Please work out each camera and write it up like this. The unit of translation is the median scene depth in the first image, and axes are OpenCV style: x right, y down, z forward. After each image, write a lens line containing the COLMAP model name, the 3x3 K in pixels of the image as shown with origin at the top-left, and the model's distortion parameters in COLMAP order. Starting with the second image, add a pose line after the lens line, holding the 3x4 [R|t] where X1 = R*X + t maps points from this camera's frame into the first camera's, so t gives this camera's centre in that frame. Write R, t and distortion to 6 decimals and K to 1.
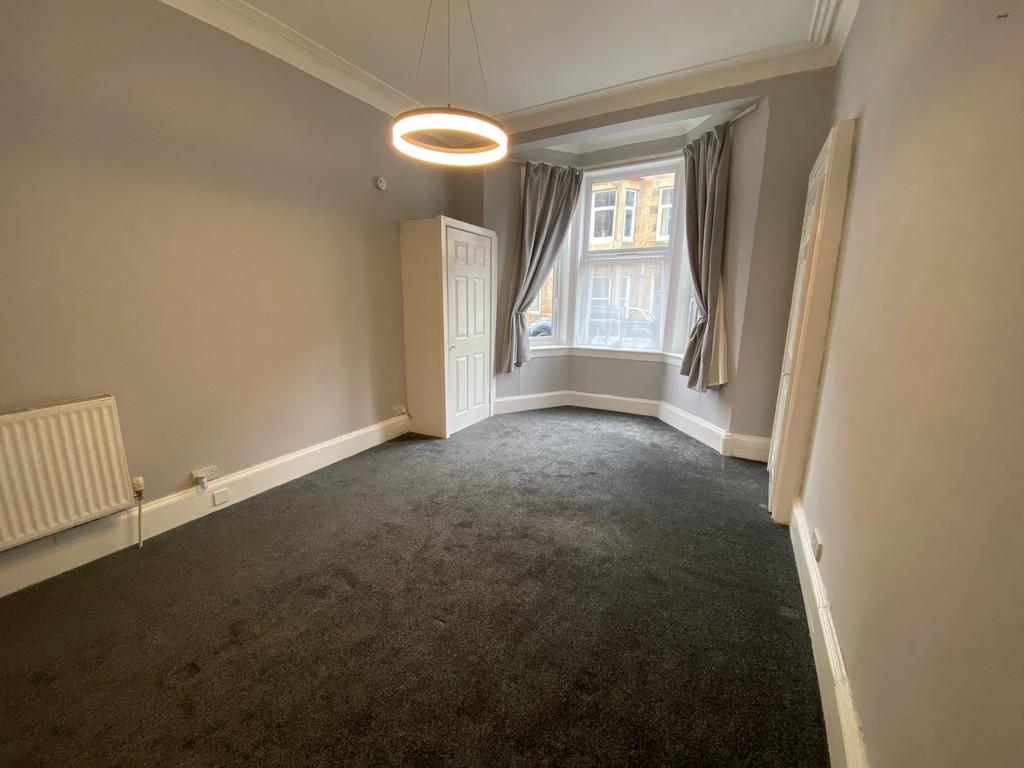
lens RADIAL K [[418.9, 0, 512.2], [0, 418.9, 379.4], [0, 0, 1]] dist [0.016599, -0.018609]
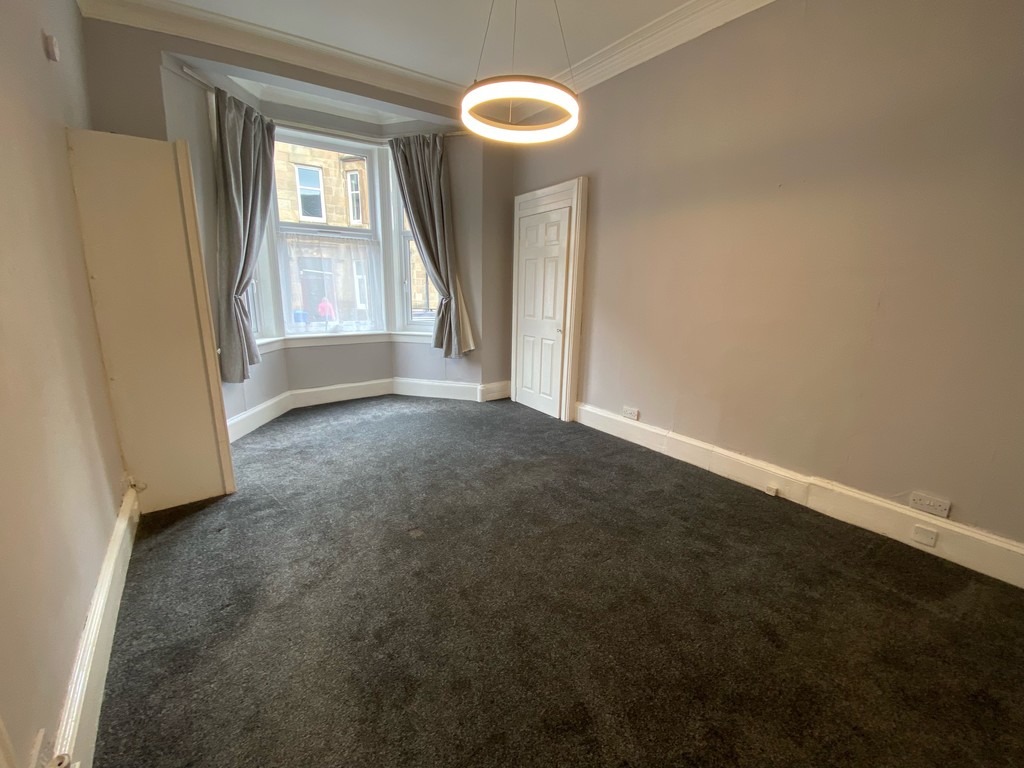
lens RADIAL K [[418.9, 0, 512.2], [0, 418.9, 379.4], [0, 0, 1]] dist [0.016599, -0.018609]
pose [[0.402082, -0.202076, 0.893026, -0.527470], [0.163609, 0.975501, 0.147074, -0.057018], [-0.900868, 0.086972, 0.425292, 0.301507]]
